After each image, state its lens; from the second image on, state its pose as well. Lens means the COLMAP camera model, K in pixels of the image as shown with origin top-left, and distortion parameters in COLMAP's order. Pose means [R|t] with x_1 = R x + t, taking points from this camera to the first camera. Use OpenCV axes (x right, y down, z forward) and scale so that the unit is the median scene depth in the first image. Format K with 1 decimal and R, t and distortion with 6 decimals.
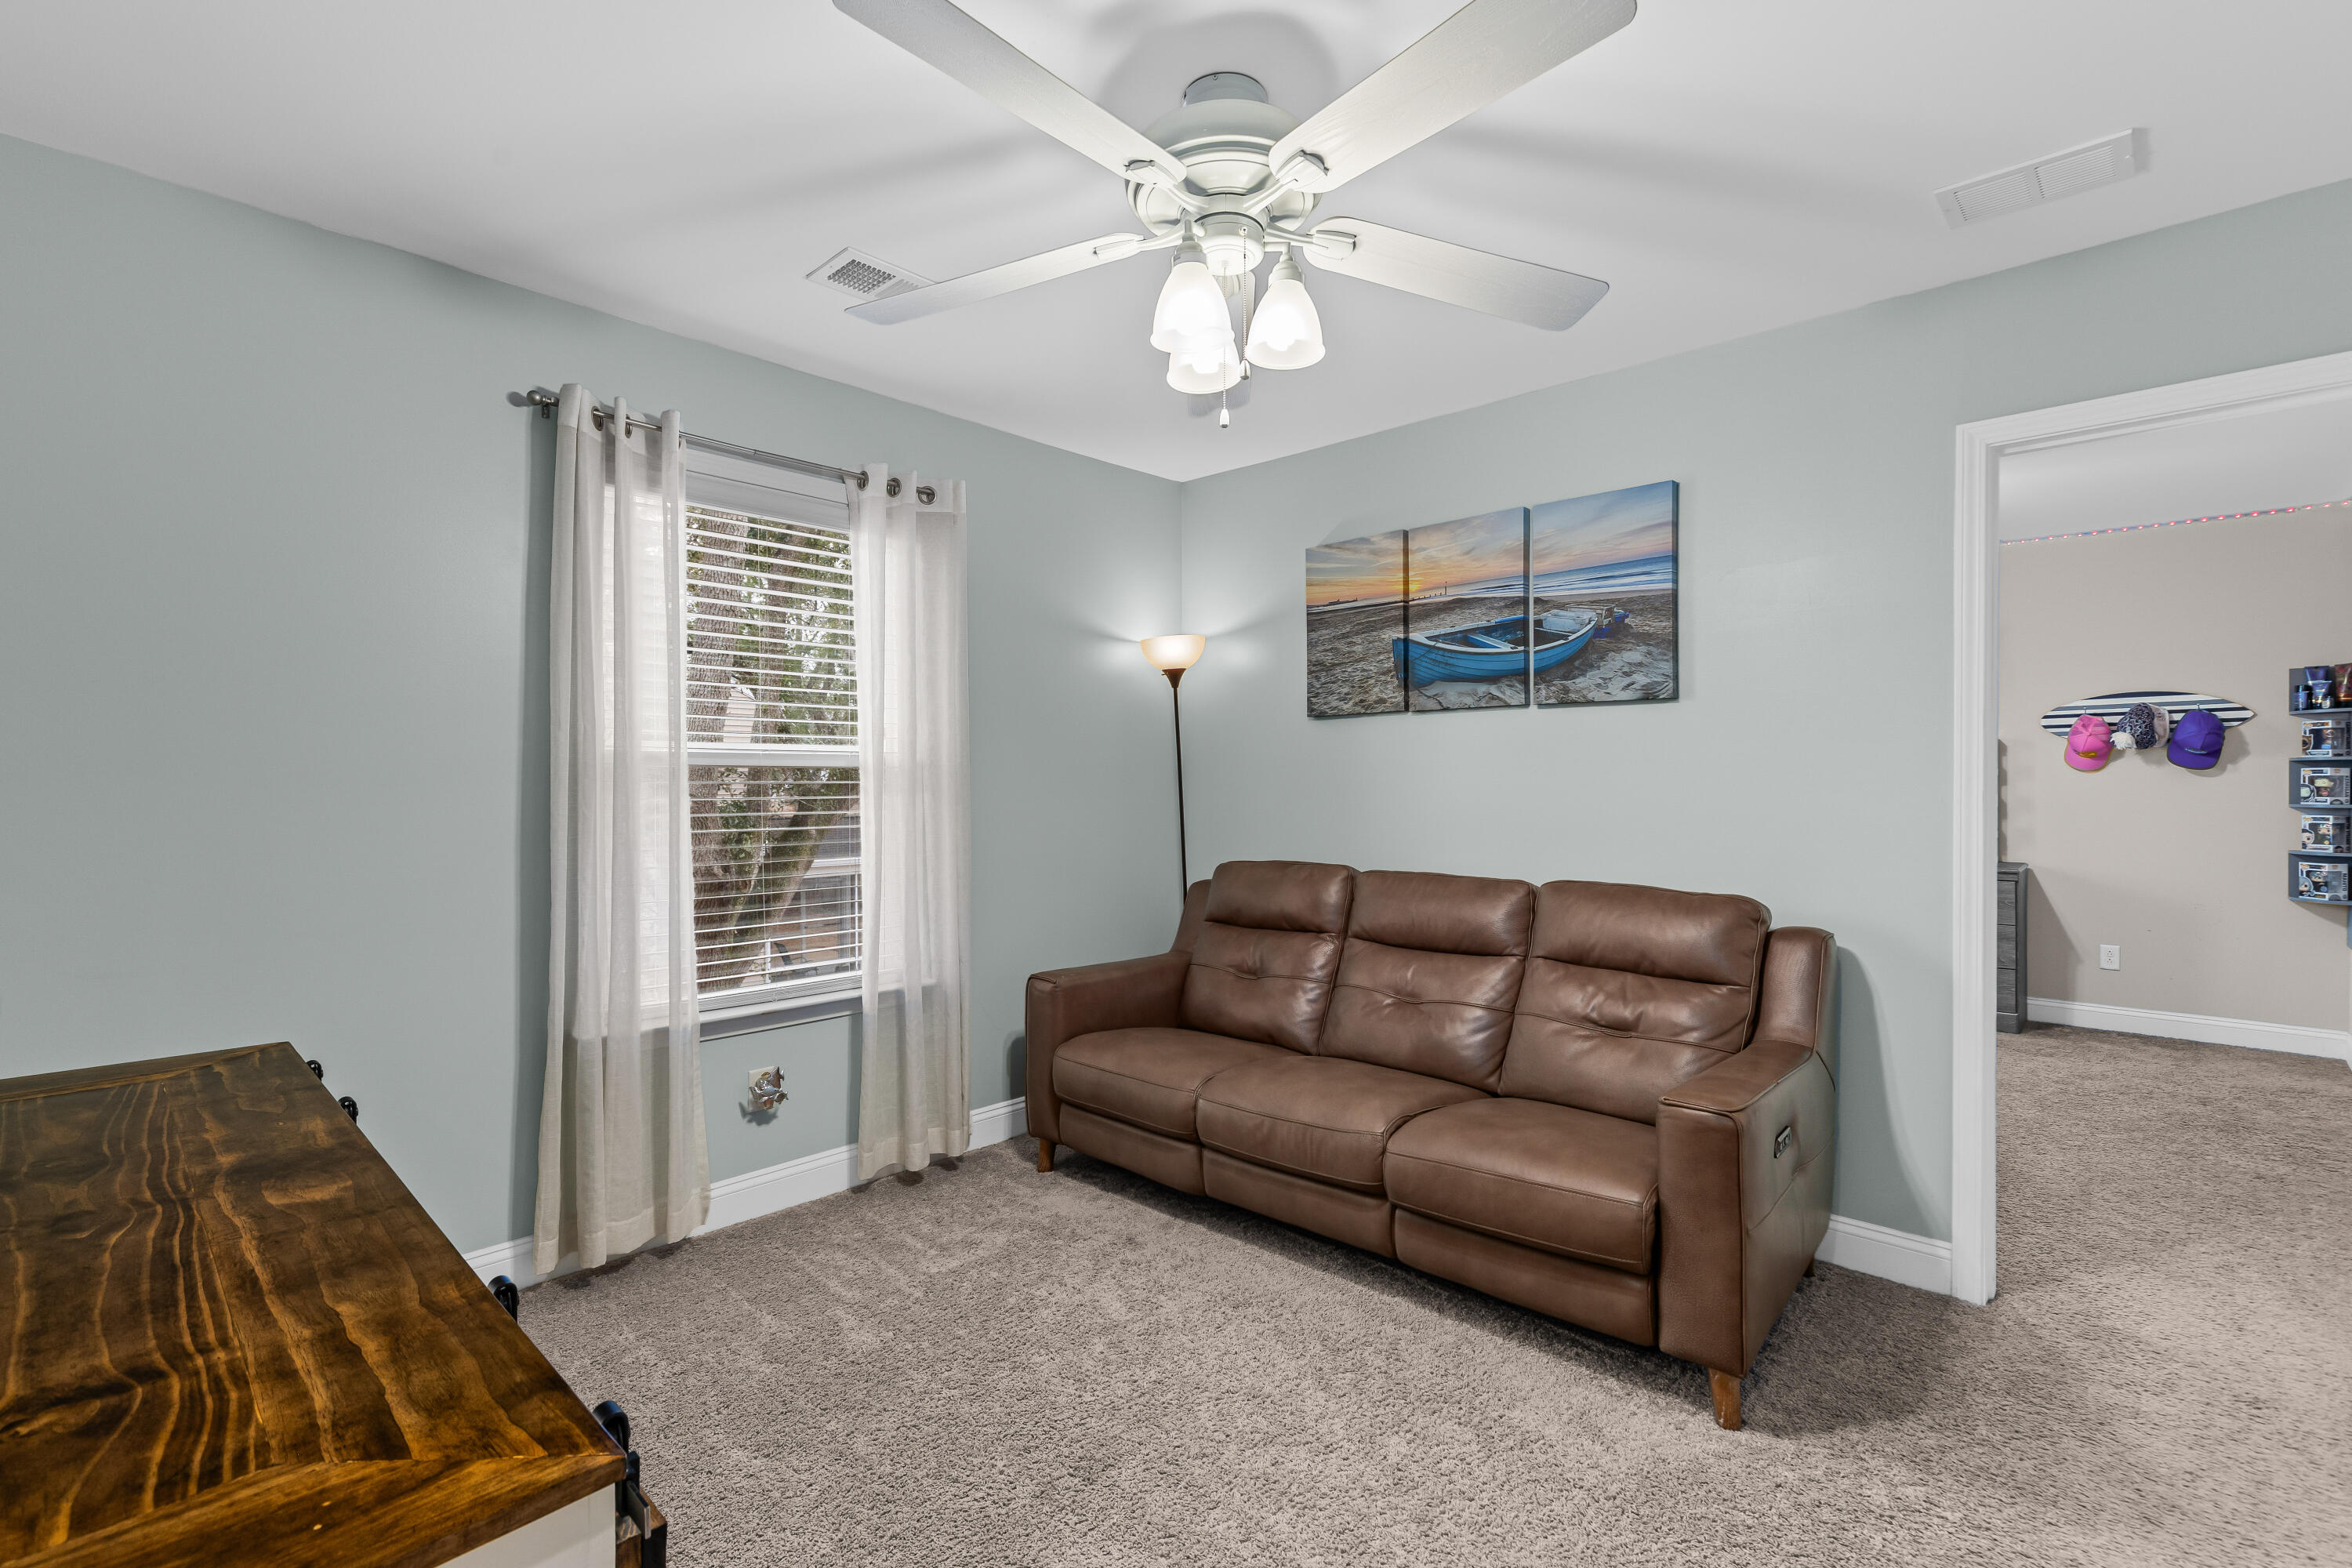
lens RADIAL K [[1054.0, 0, 1176.6], [0, 1054.0, 793.5], [0, 0, 1]] dist [0.002065, 0.000183]
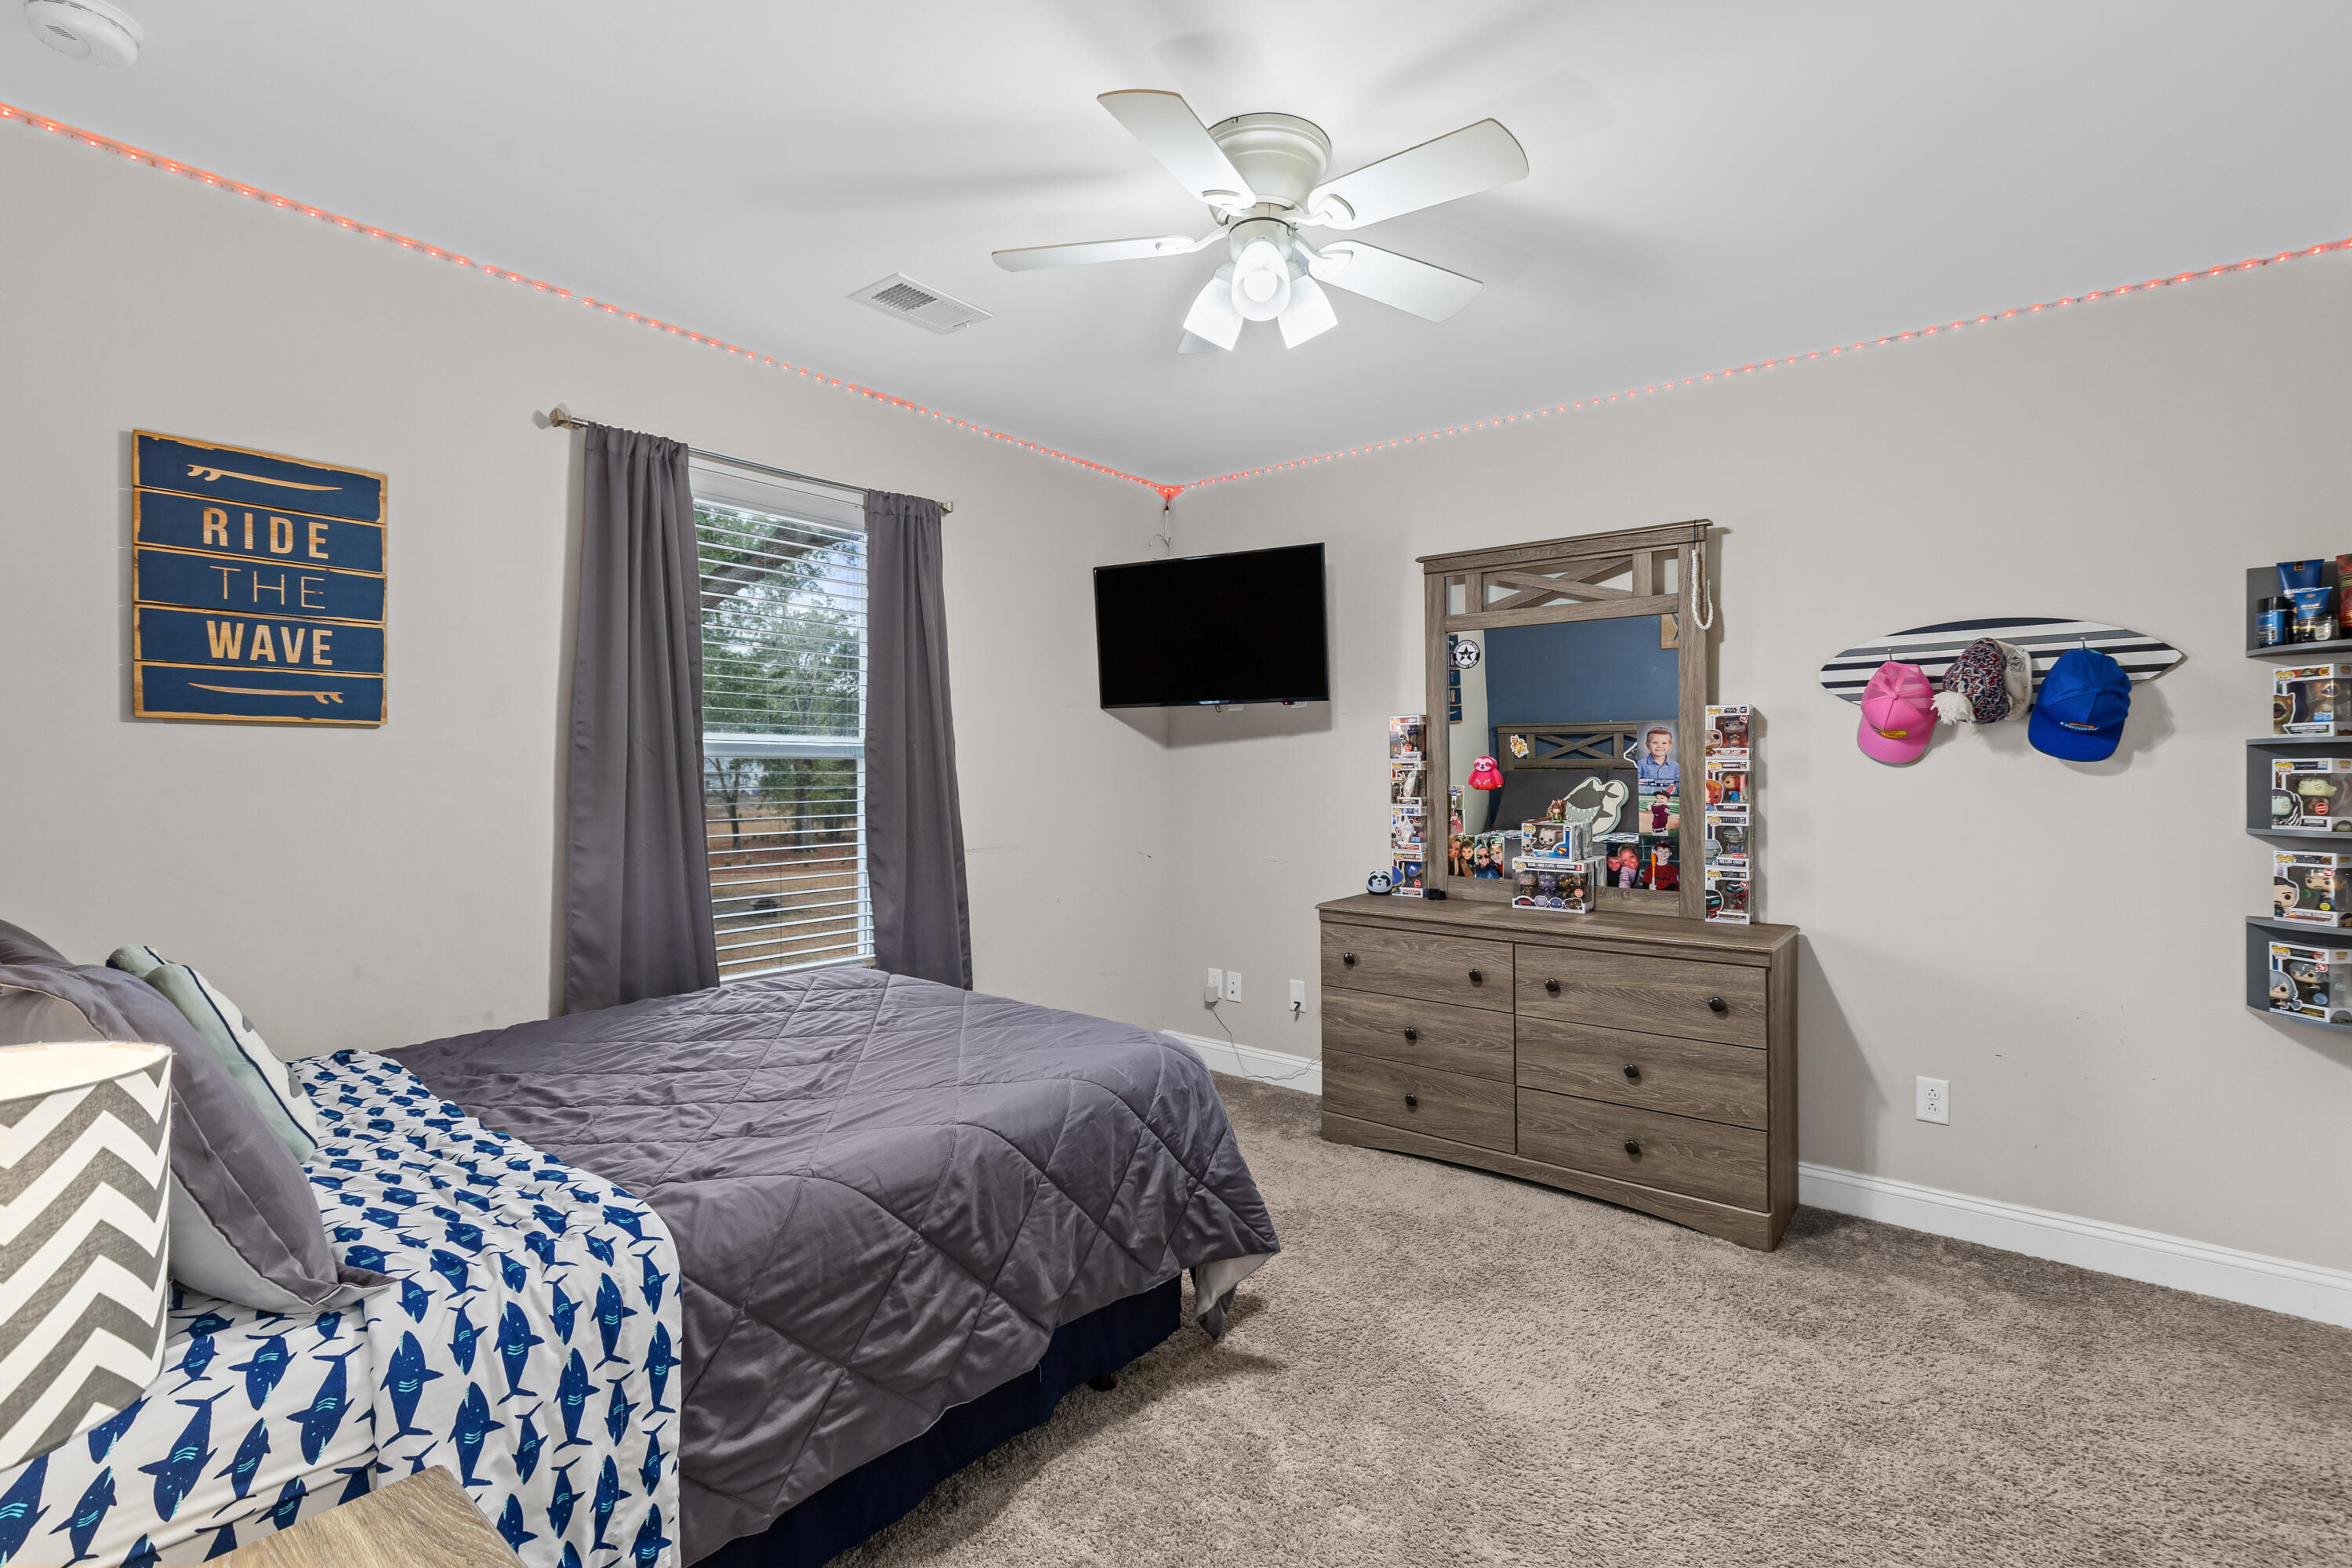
lens RADIAL K [[1054.0, 0, 1178.9], [0, 1054.0, 778.3], [0, 0, 1]] dist [0.002065, 0.000183]
pose [[0.997086, -0.001143, 0.076274, 0.484915], [0.001333, 0.999996, -0.002447, -0.013751], [-0.076271, 0.002542, 0.997084, 0.517741]]
